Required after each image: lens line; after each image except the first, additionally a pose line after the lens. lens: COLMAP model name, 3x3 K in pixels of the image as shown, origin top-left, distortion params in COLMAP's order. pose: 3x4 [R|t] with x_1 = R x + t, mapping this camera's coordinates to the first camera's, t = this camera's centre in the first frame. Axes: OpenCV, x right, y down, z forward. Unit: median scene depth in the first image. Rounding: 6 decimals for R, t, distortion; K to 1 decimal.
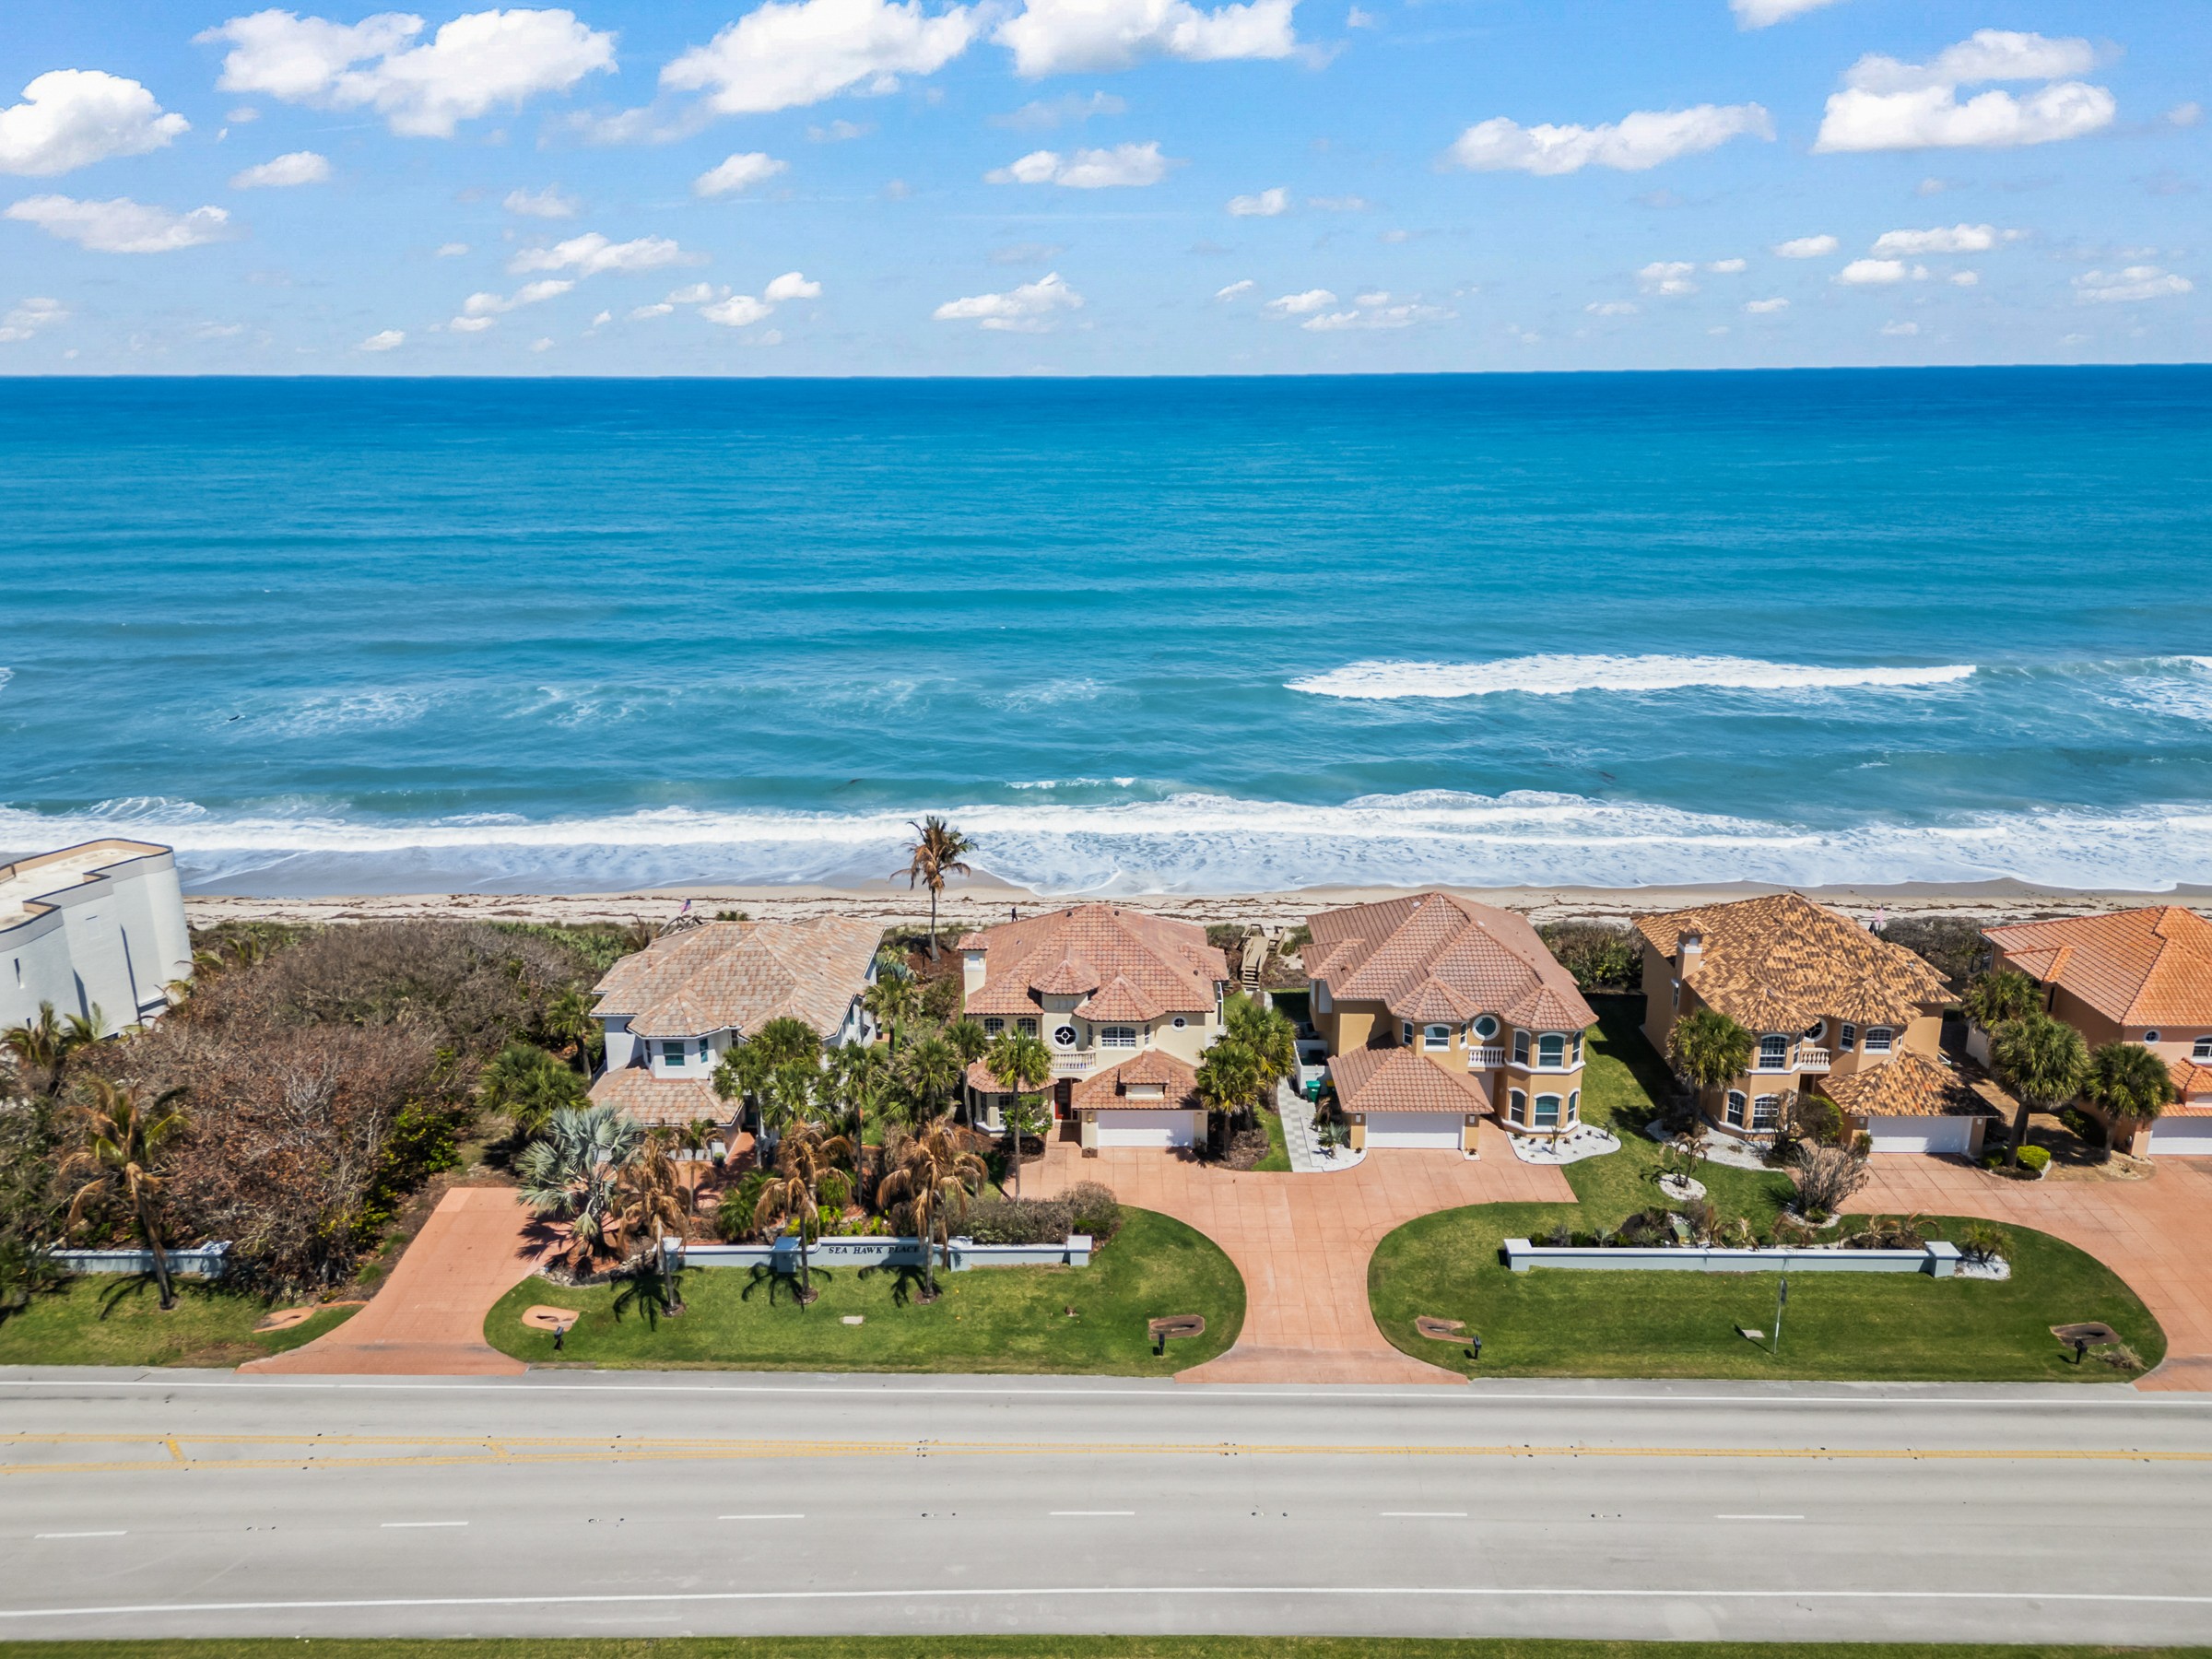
lens RADIAL K [[1568.5, 0, 1113.3], [0, 1568.5, 827.5], [0, 0, 1]] dist [0.061924, -0.046682]
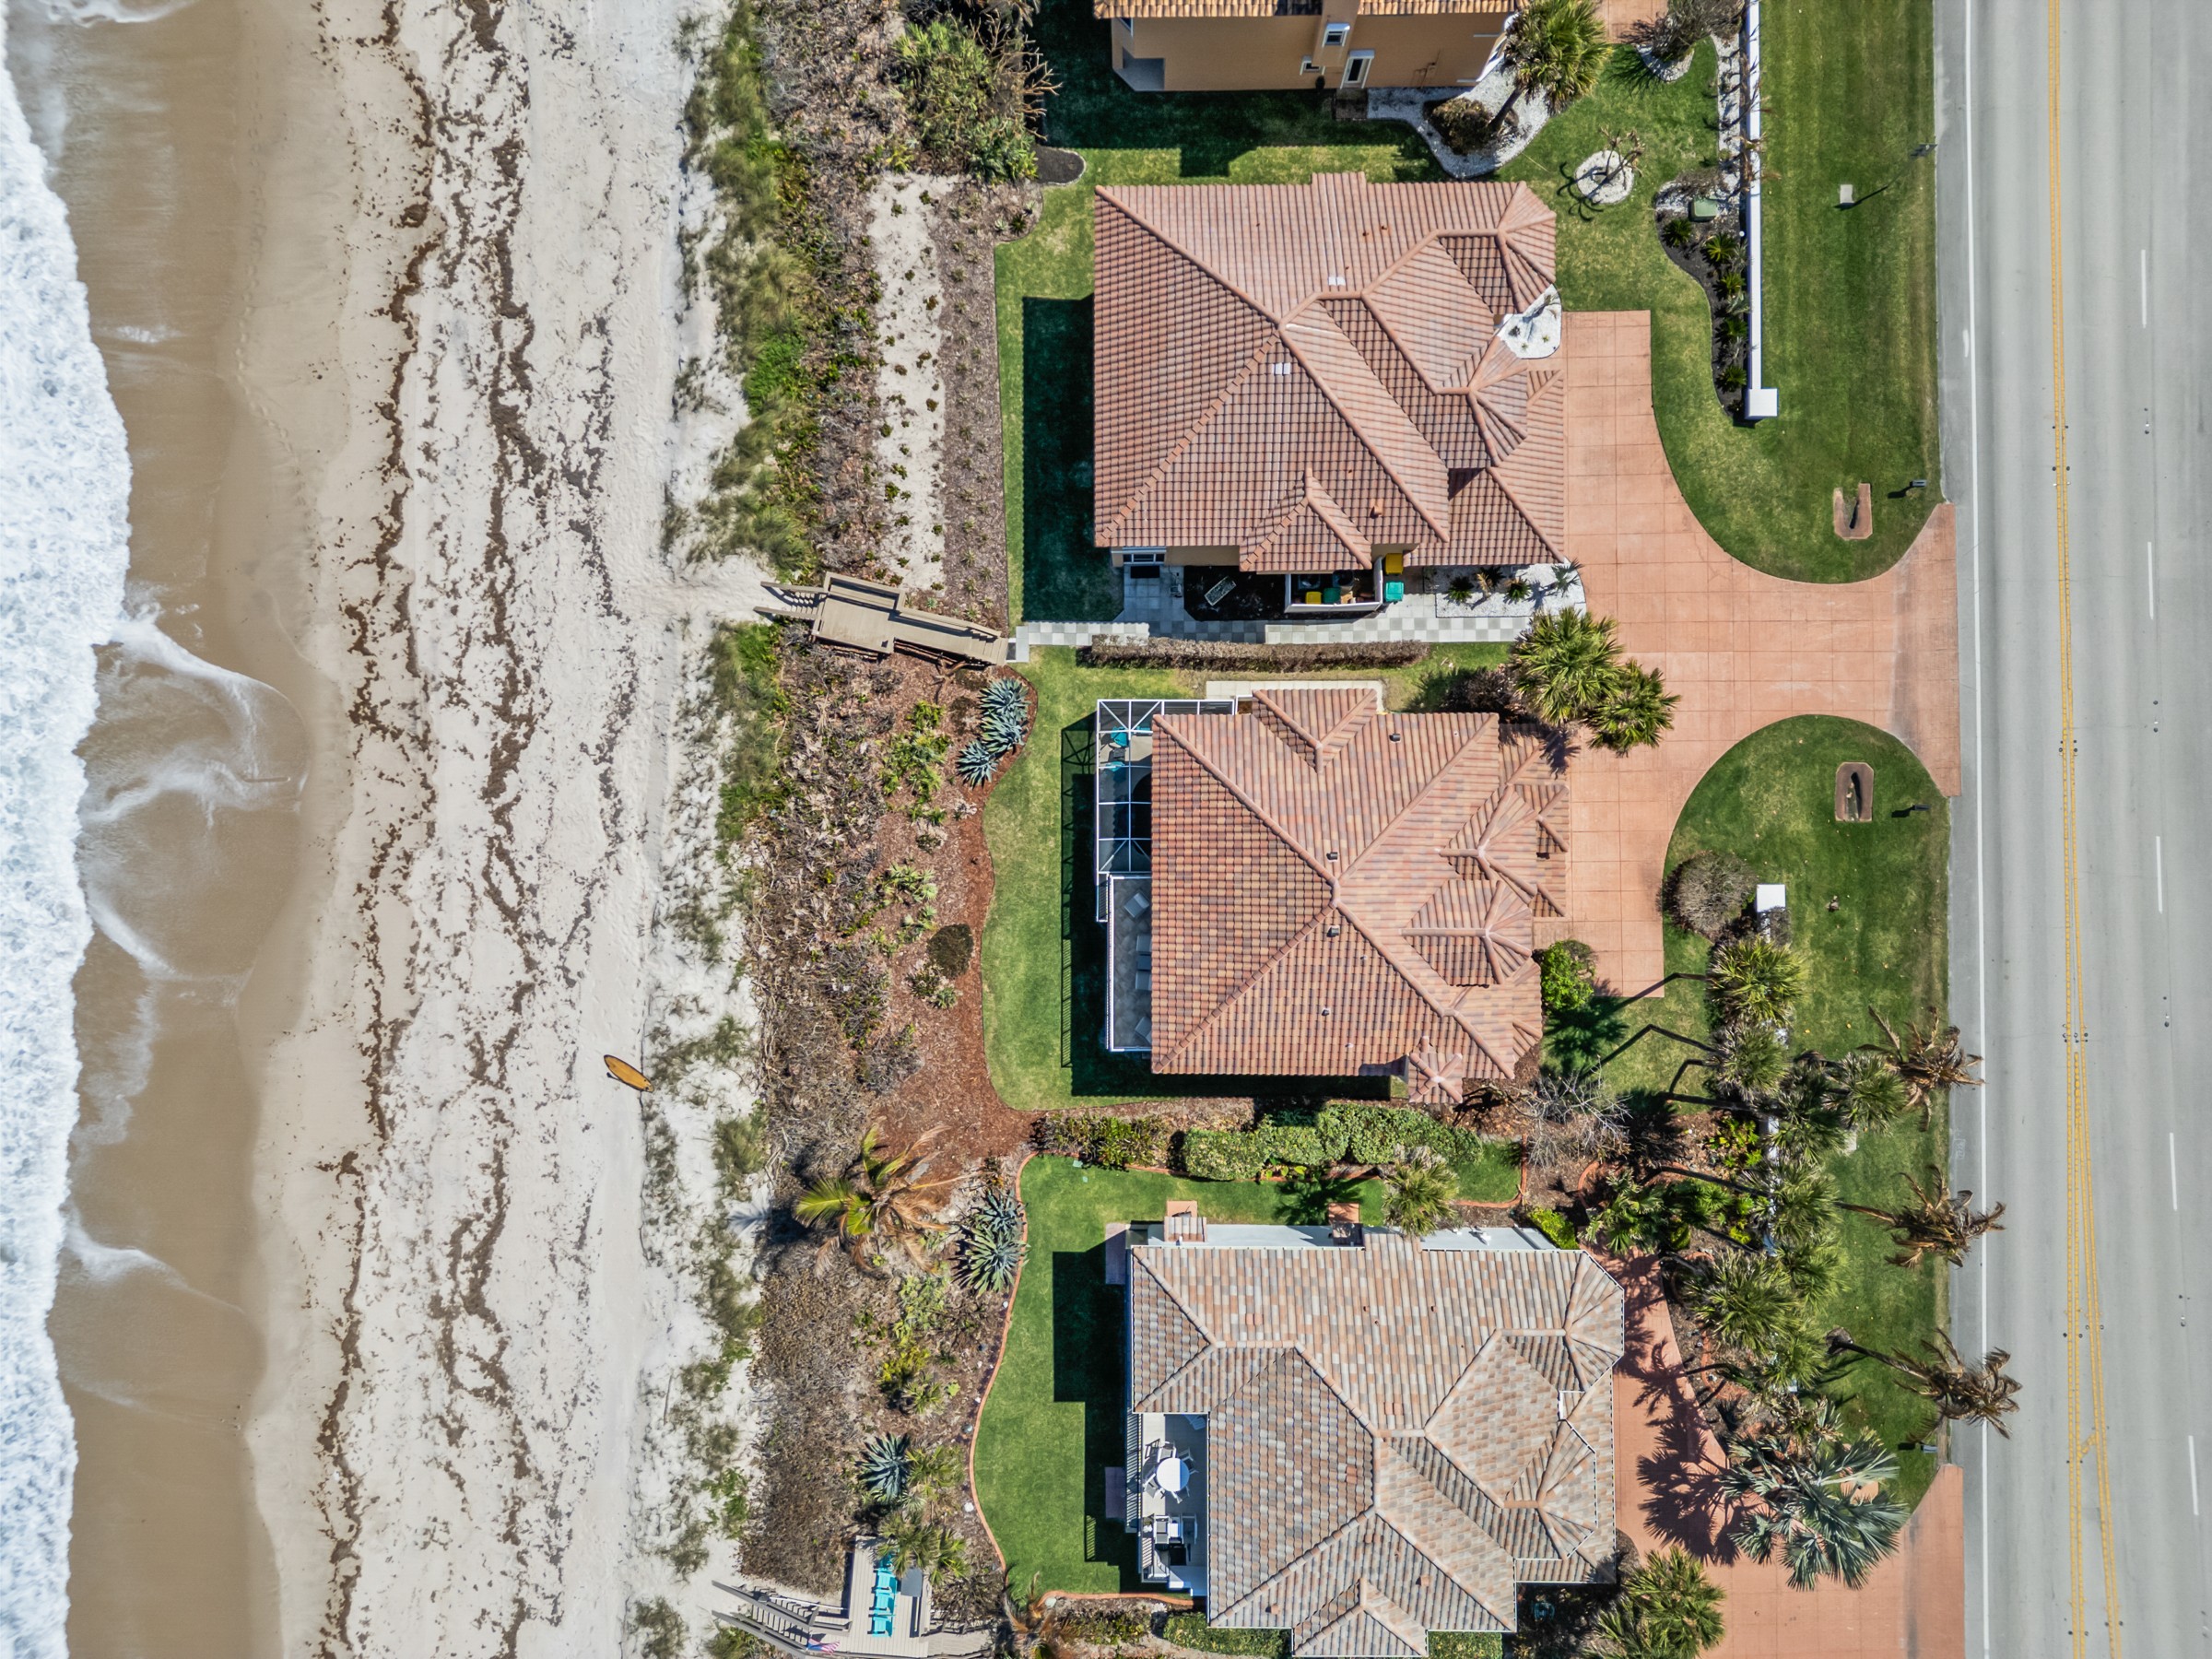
lens RADIAL K [[1568.5, 0, 1113.3], [0, 1568.5, 827.5], [0, 0, 1]] dist [0.061924, -0.046682]
pose [[-0.011738, -0.999370, 0.033489, -0.007724], [0.288626, 0.028679, 0.957012, -0.742244], [-0.957370, 0.020899, 0.288107, 1.191181]]
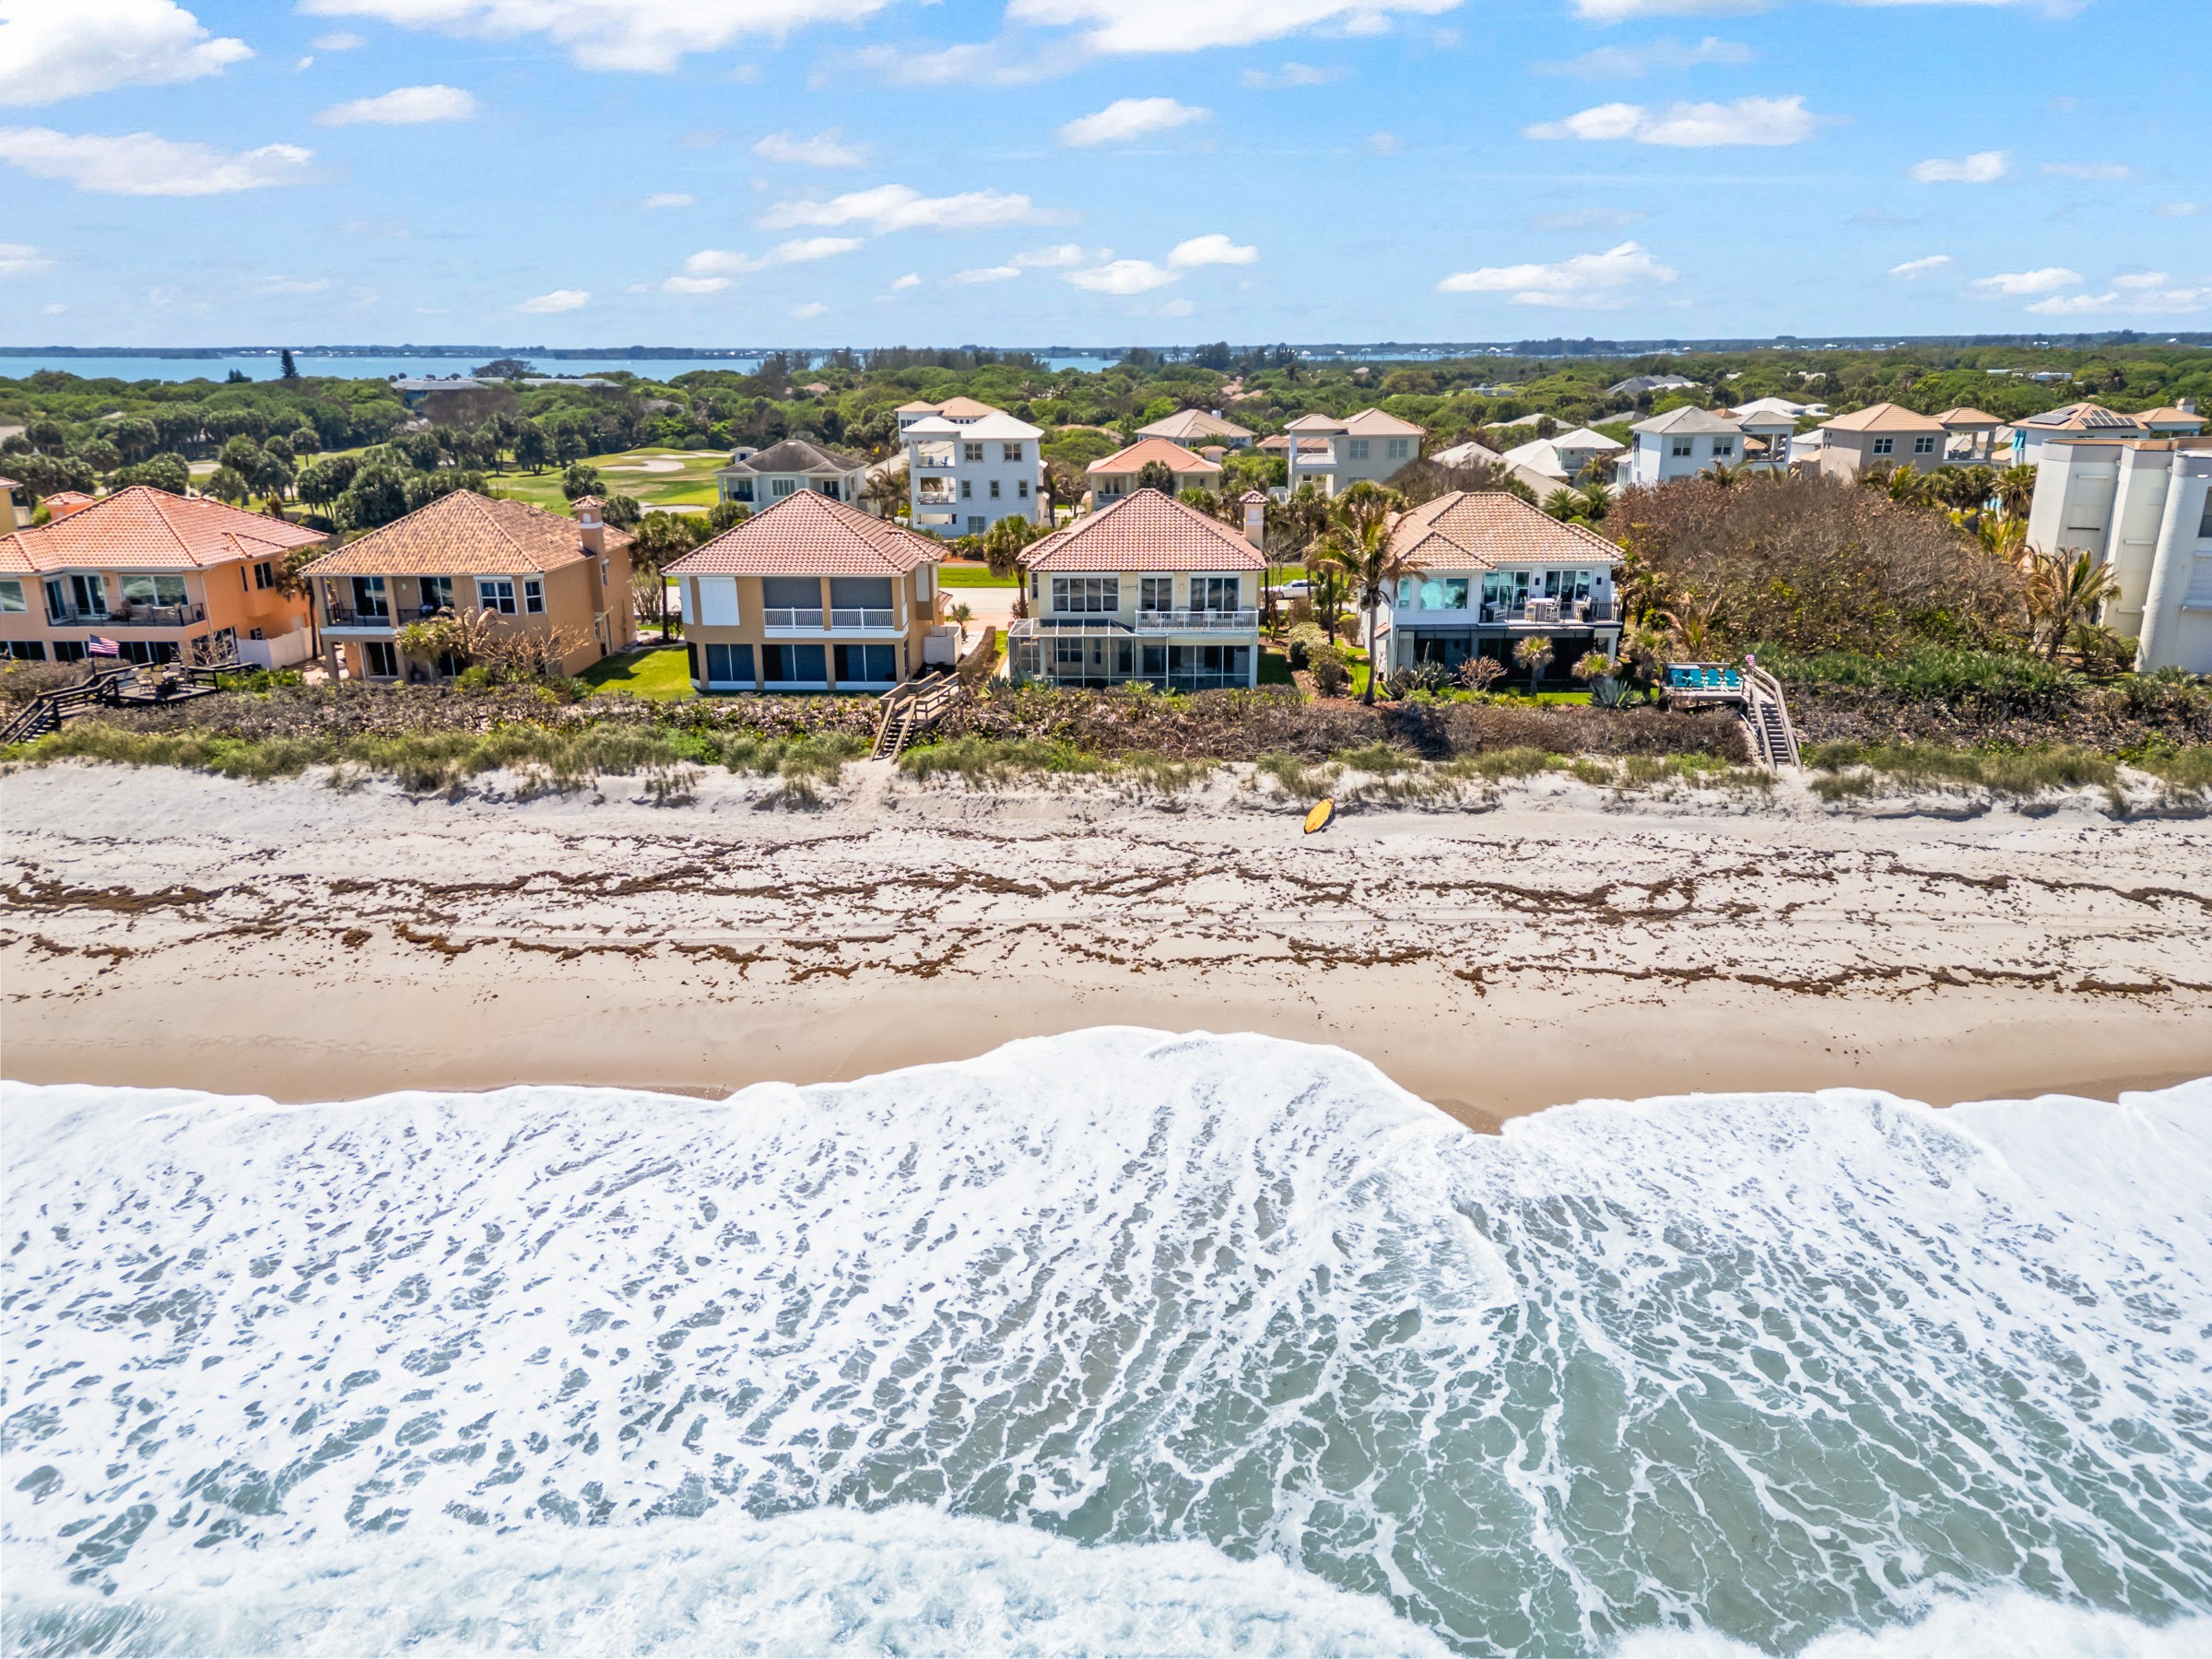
lens RADIAL K [[1526.6, 0, 1138.3], [0, 1526.6, 828.7], [0, 0, 1]] dist [0.113206, -0.172358]
pose [[-0.999782, 0.019121, 0.008384, -0.016218], [0.020577, 0.834465, 0.550677, -0.418688], [0.003533, 0.550729, -0.834676, 2.589943]]
